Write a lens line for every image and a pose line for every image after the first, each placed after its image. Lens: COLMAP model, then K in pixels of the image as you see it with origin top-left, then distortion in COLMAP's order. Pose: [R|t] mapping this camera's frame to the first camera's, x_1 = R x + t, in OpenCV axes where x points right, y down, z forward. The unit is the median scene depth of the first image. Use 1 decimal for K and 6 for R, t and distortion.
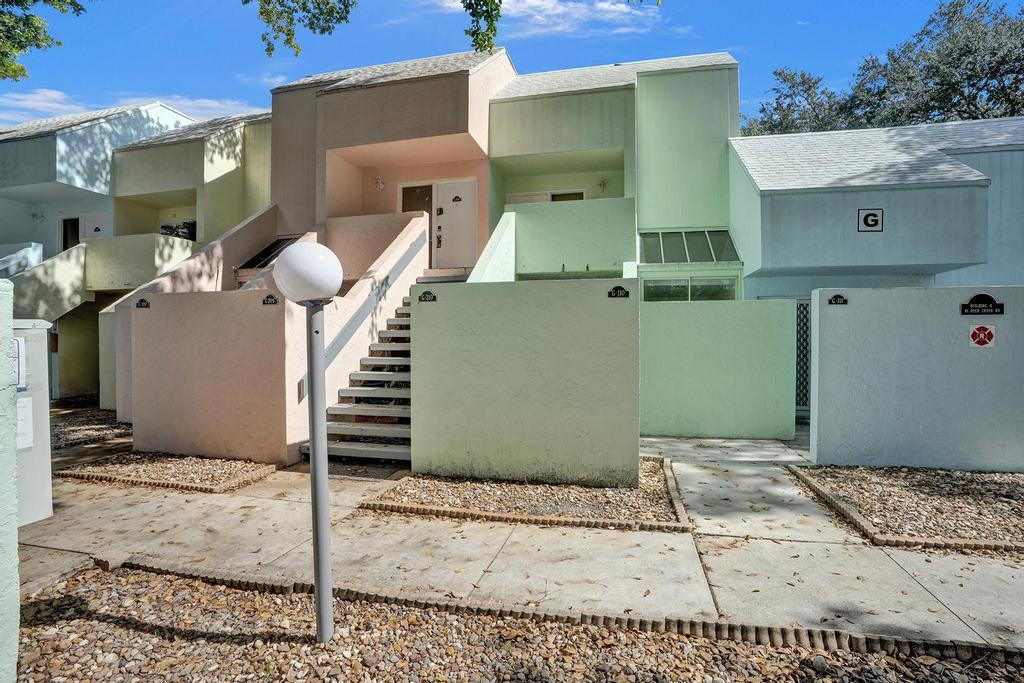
lens RADIAL K [[473.7, 0, 515.3], [0, 473.7, 346.3], [0, 0, 1]] dist [-0.032910, 0.005272]
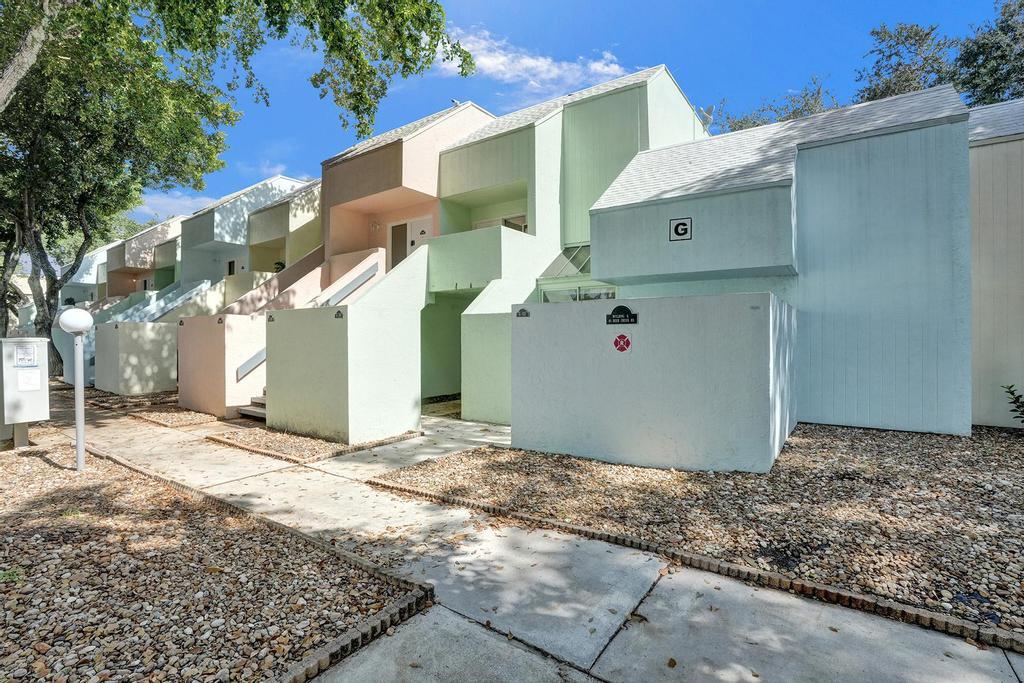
lens RADIAL K [[473.7, 0, 512.7], [0, 473.7, 341.1], [0, 0, 1]] dist [-0.032910, 0.005272]
pose [[0.924913, 0.000873, -0.380179, 0.581362], [-0.004156, 0.999961, -0.007815, -0.008201], [0.380157, 0.008808, 0.924880, -0.083335]]
